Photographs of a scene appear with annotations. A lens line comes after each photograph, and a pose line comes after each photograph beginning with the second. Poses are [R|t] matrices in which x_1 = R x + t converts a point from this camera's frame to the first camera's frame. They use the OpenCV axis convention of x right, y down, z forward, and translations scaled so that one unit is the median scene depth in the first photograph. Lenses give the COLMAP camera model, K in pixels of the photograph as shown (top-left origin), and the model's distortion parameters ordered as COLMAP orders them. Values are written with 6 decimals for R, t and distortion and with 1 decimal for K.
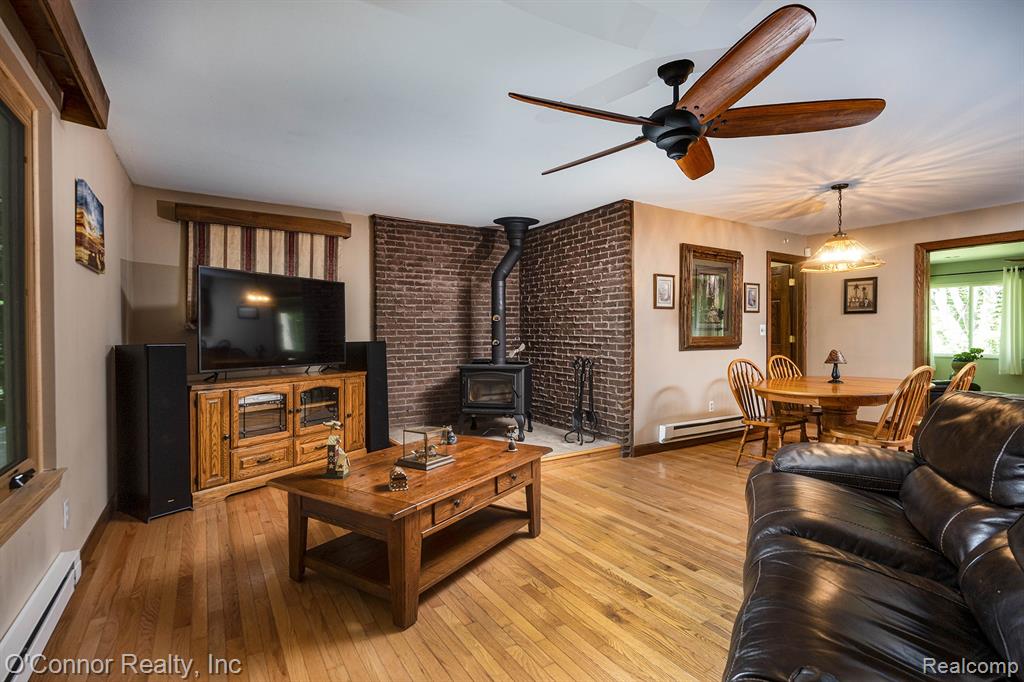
lens RADIAL K [[496.3, 0, 516.9], [0, 496.3, 339.8], [0, 0, 1]] dist [-0.016839, 0.000836]
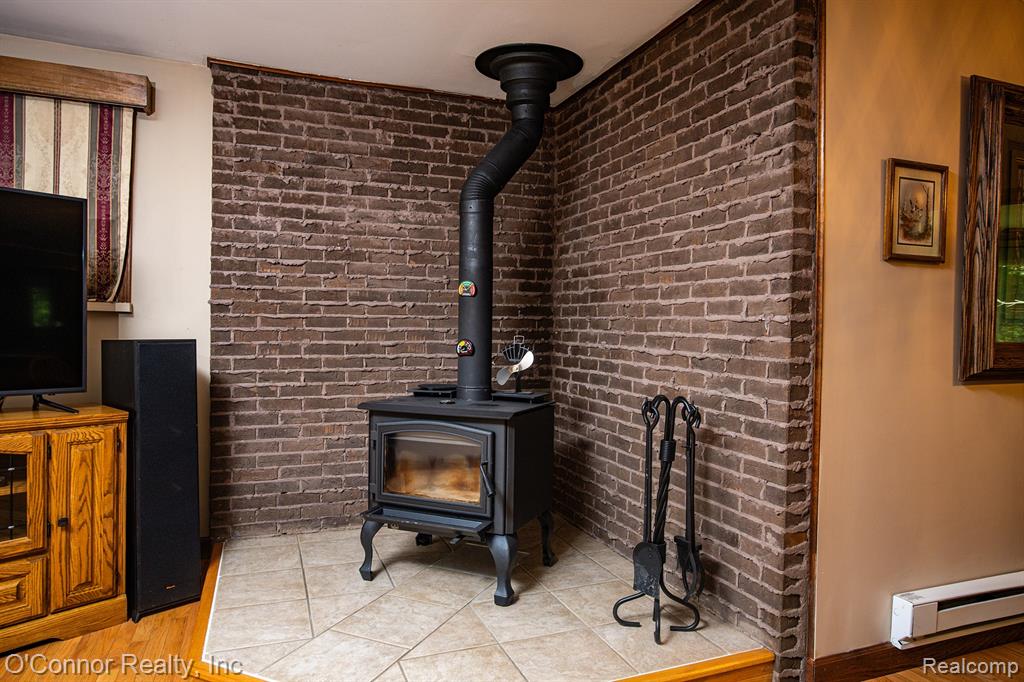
lens RADIAL K [[644.8, 0, 518.5], [0, 644.8, 335.0], [0, 0, 1]] dist [-0.007987, -0.003601]
pose [[0.979210, 0.017845, -0.202062, 0.110603], [-0.019537, 0.999789, -0.006386, -0.002544], [0.201905, 0.010201, 0.979352, 0.474343]]
